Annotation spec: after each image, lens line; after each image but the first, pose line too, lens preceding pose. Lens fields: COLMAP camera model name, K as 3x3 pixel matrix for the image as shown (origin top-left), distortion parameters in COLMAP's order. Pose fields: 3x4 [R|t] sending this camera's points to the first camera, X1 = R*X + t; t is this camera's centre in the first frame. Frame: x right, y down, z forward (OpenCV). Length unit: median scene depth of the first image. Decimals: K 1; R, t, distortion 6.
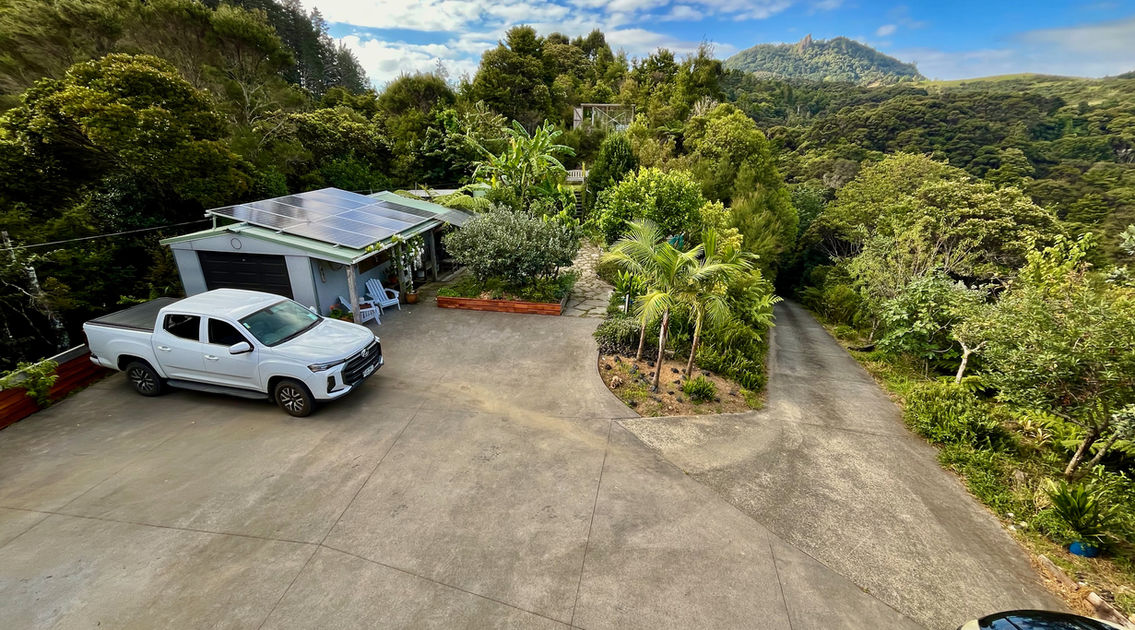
lens RADIAL K [[459.6, 0, 567.5], [0, 459.6, 315.0], [0, 0, 1]] dist [-0.003614, 0.000074]
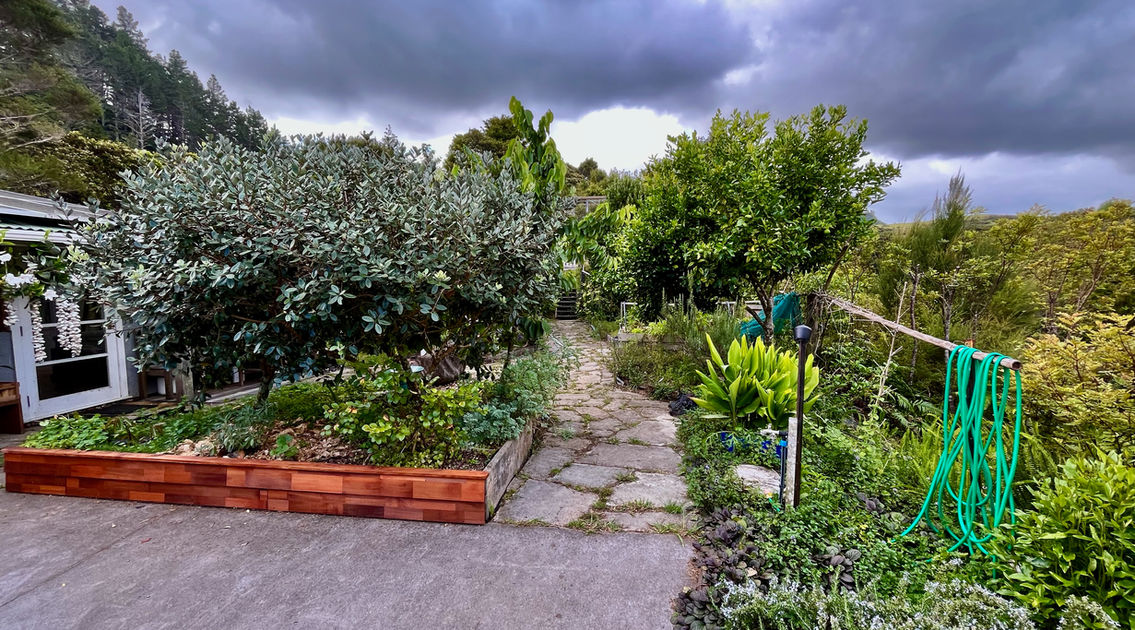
lens RADIAL K [[459.6, 0, 567.5], [0, 459.6, 315.0], [0, 0, 1]] dist [-0.003614, 0.000074]
pose [[0.999590, -0.028398, 0.003786, 0.016371], [0.028250, 0.955011, -0.295221, -0.017524], [0.004768, 0.295207, 0.955421, 0.463981]]
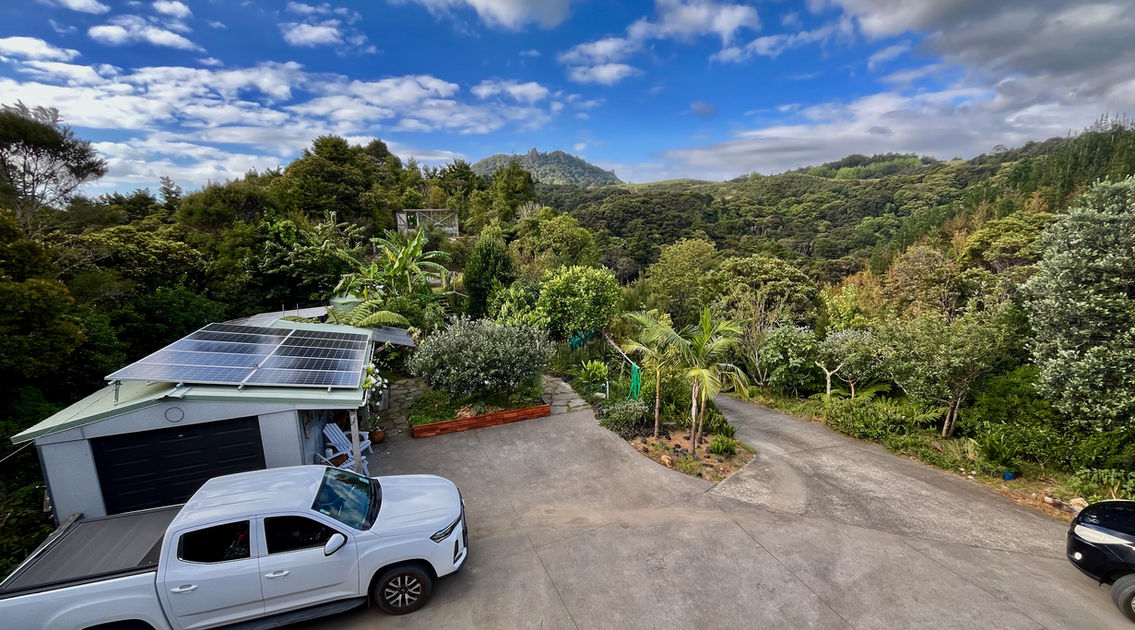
lens RADIAL K [[459.6, 0, 567.5], [0, 459.6, 315.0], [0, 0, 1]] dist [-0.003614, 0.000074]
pose [[0.880299, -0.129191, 0.456491, -0.249829], [0.214504, 0.966625, -0.140087, -0.037618], [-0.423157, 0.221237, 0.878631, 0.038282]]
